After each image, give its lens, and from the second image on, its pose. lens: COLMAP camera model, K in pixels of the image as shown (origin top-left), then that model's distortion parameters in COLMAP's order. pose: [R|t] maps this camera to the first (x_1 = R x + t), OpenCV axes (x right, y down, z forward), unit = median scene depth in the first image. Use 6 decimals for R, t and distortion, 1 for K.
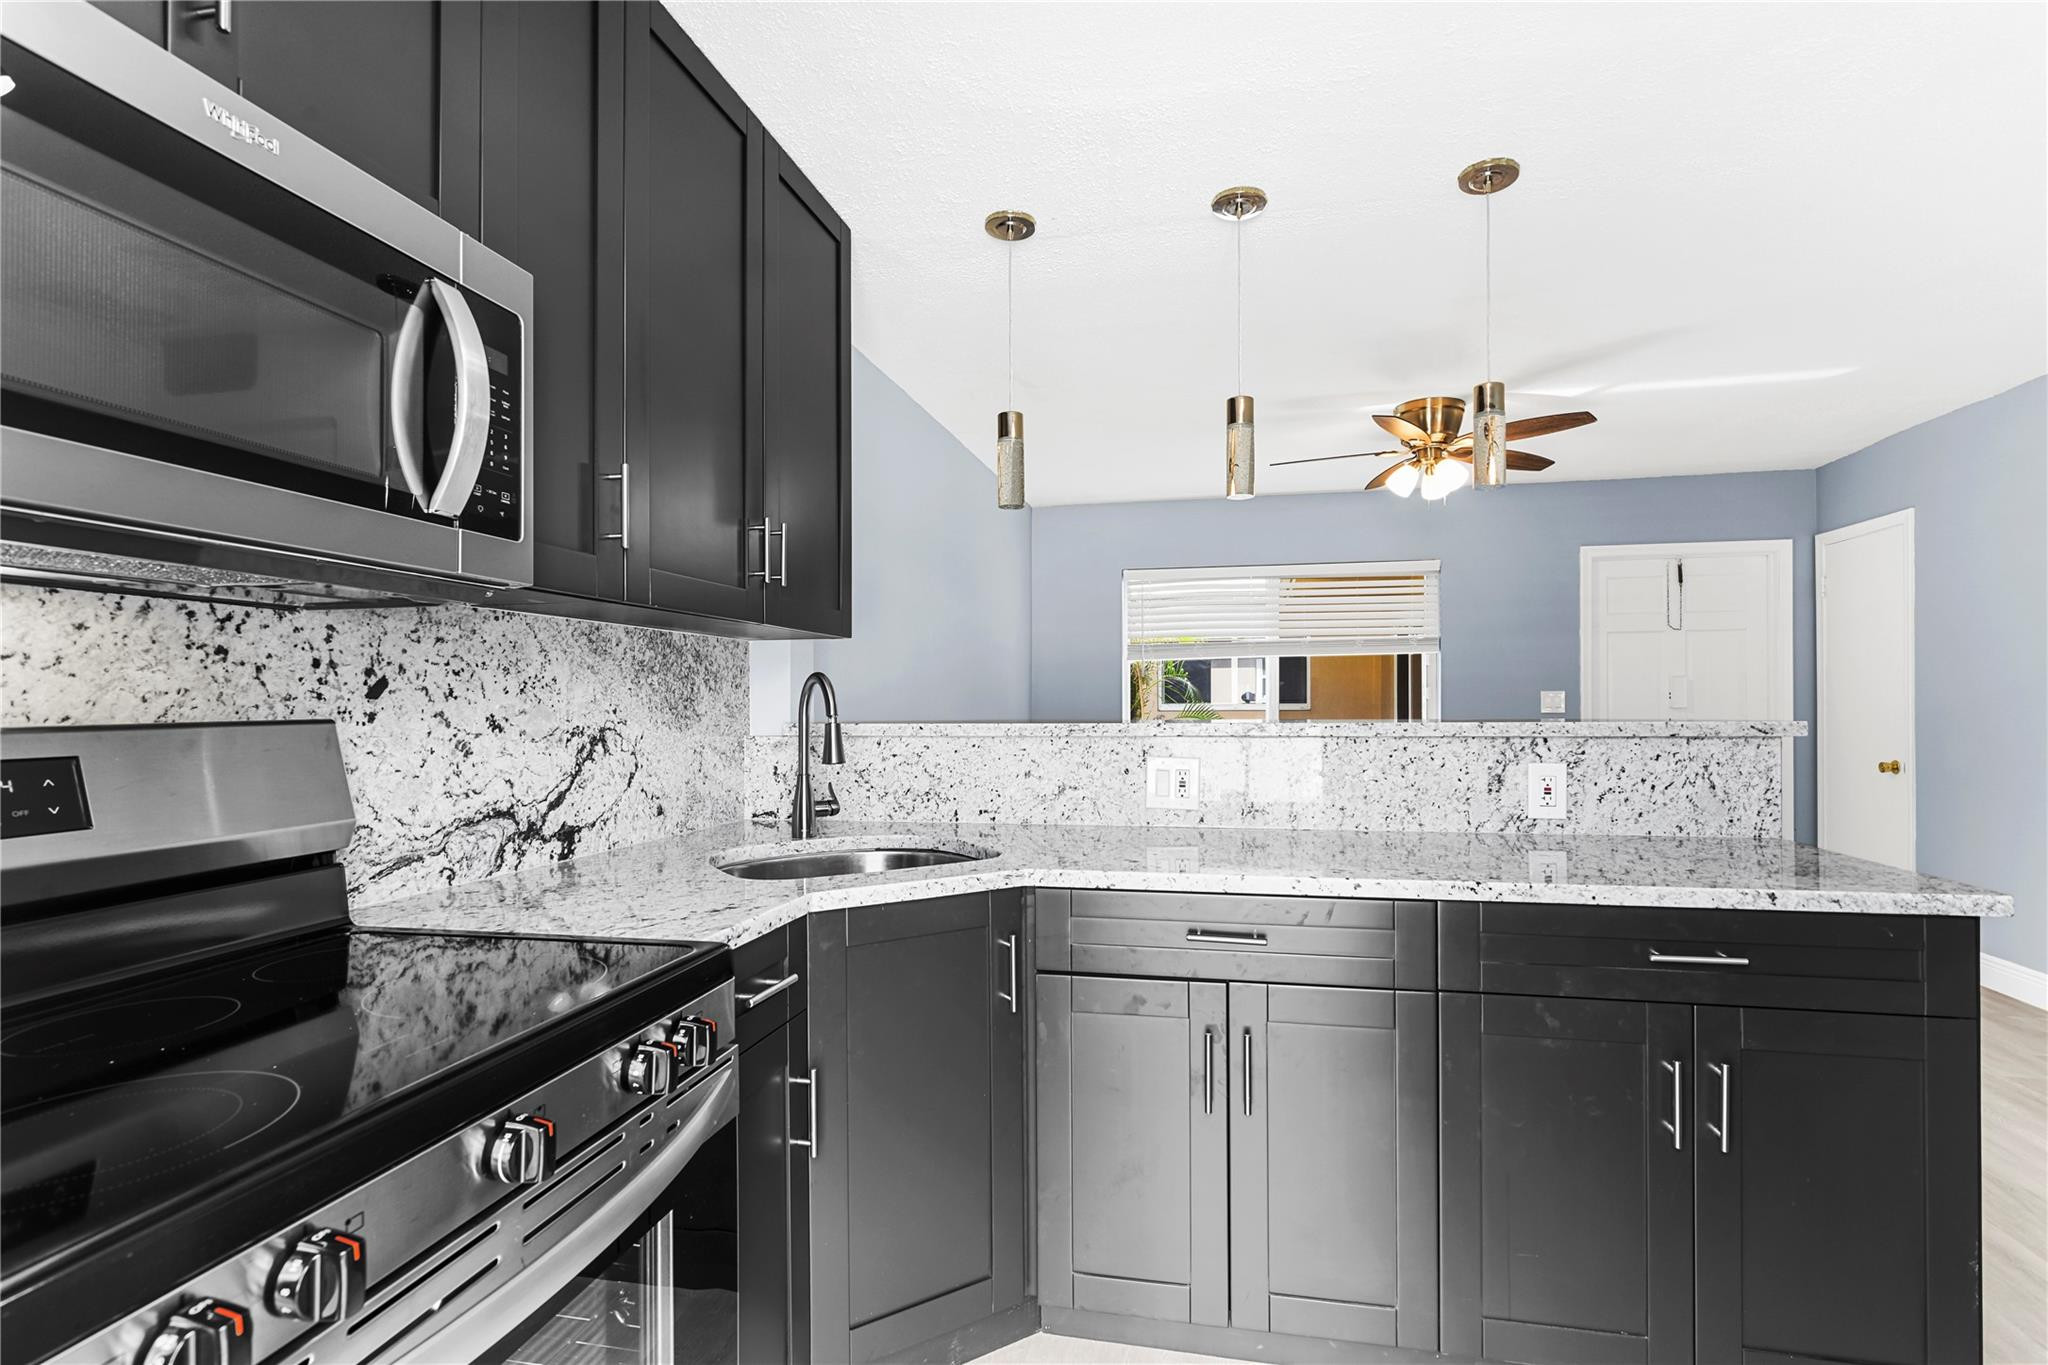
lens RADIAL K [[950.1, 0, 1018.8], [0, 950.1, 697.9], [0, 0, 1]] dist [-0.000354, 0.000004]
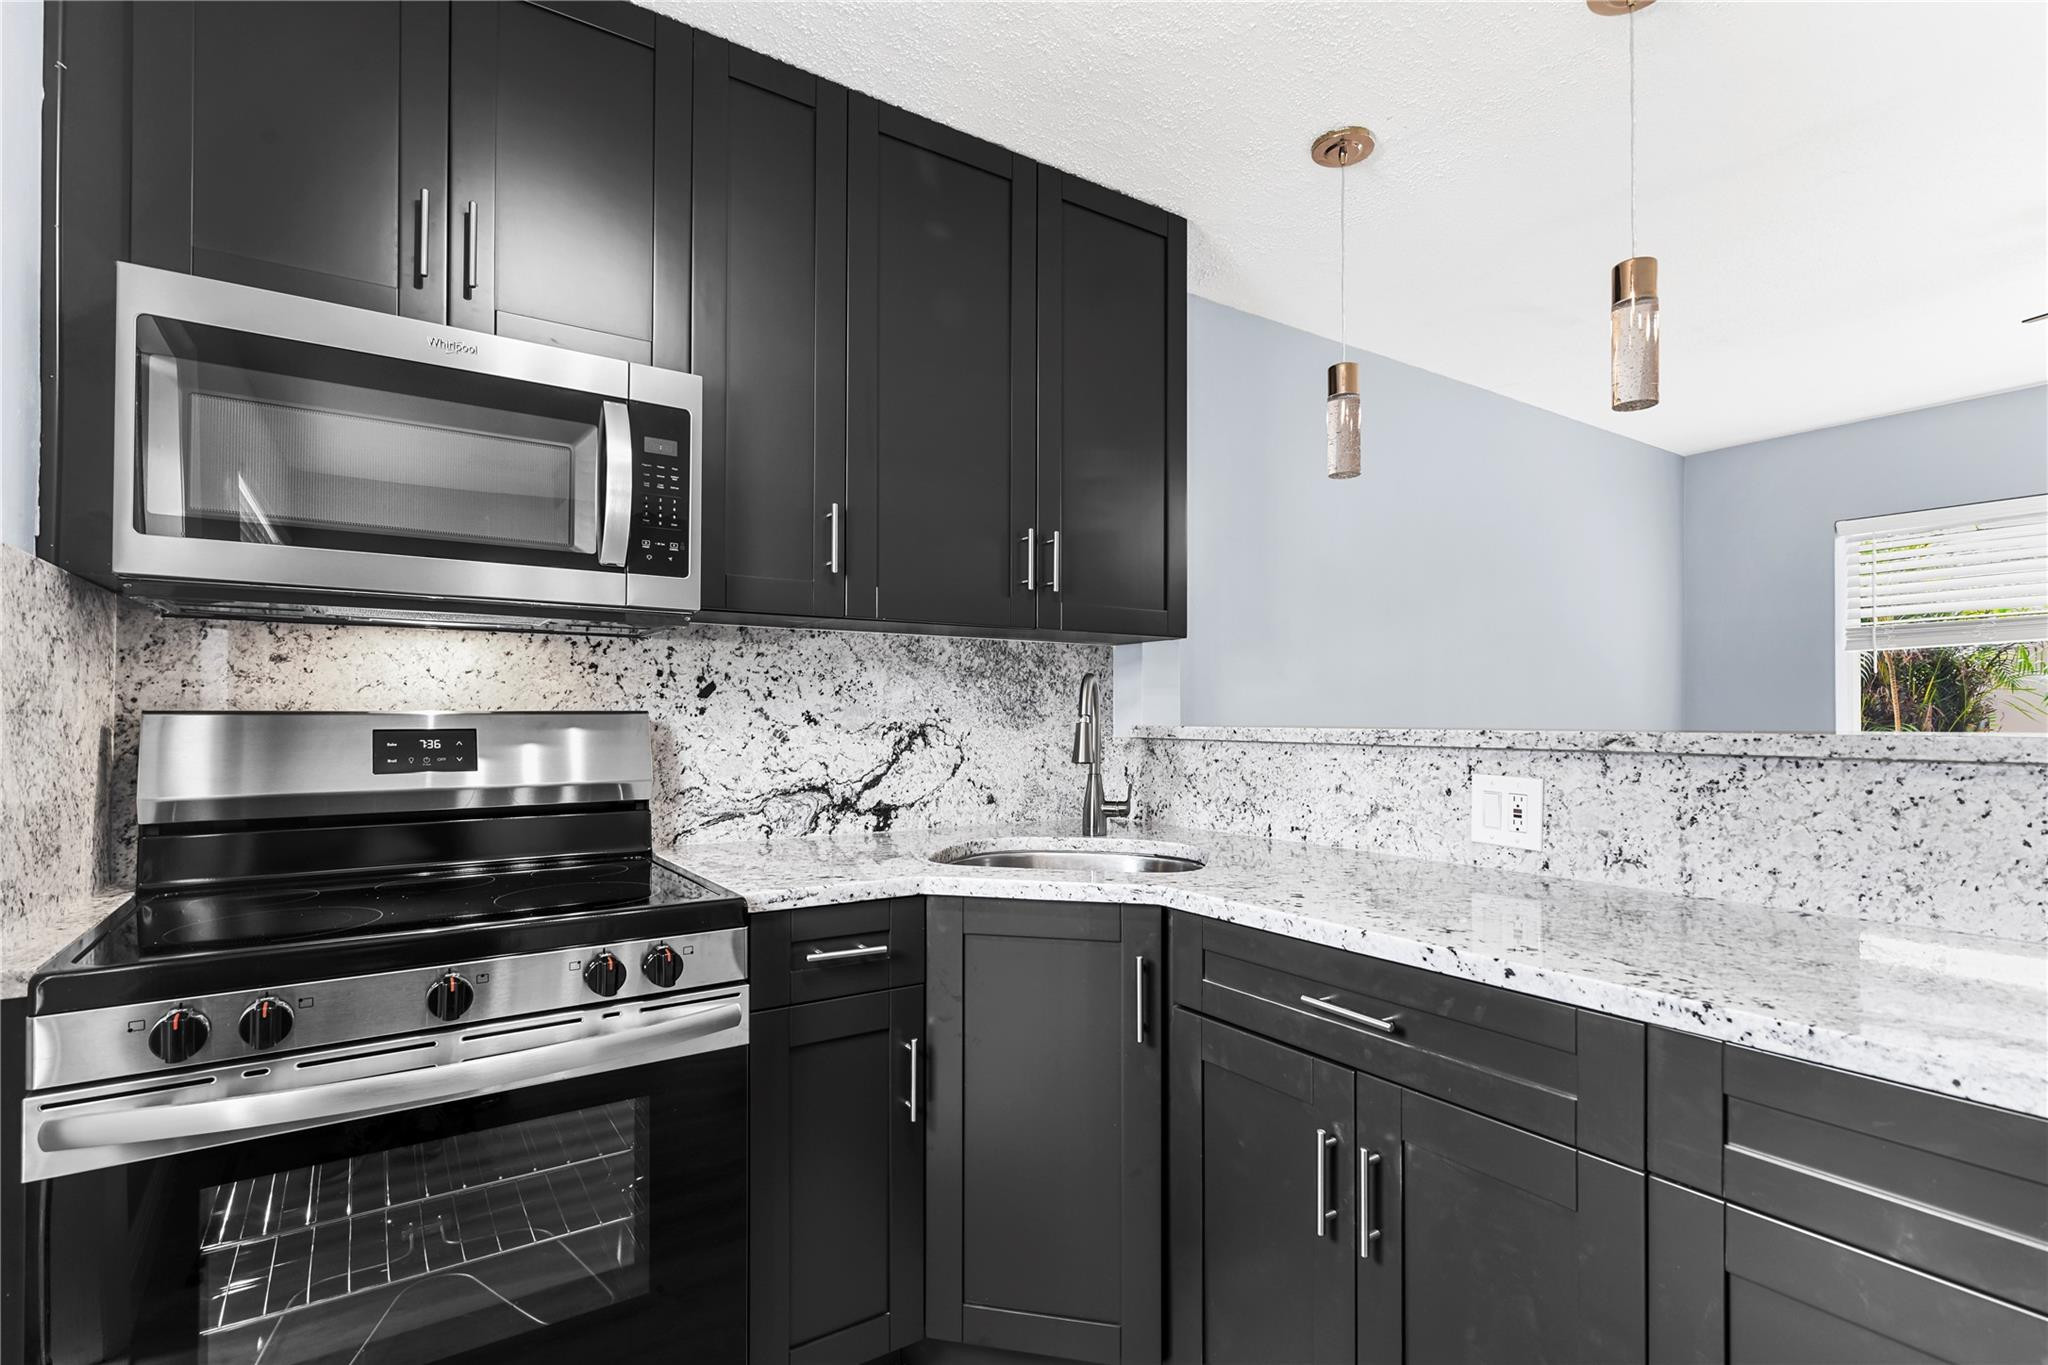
lens RADIAL K [[950.1, 0, 1018.8], [0, 950.1, 697.9], [0, 0, 1]] dist [-0.000354, 0.000004]
pose [[0.716026, -0.006755, -0.698041, 0.520359], [-0.002156, 0.999927, -0.011887, 0.013692], [0.698070, 0.010016, 0.715959, 0.258538]]
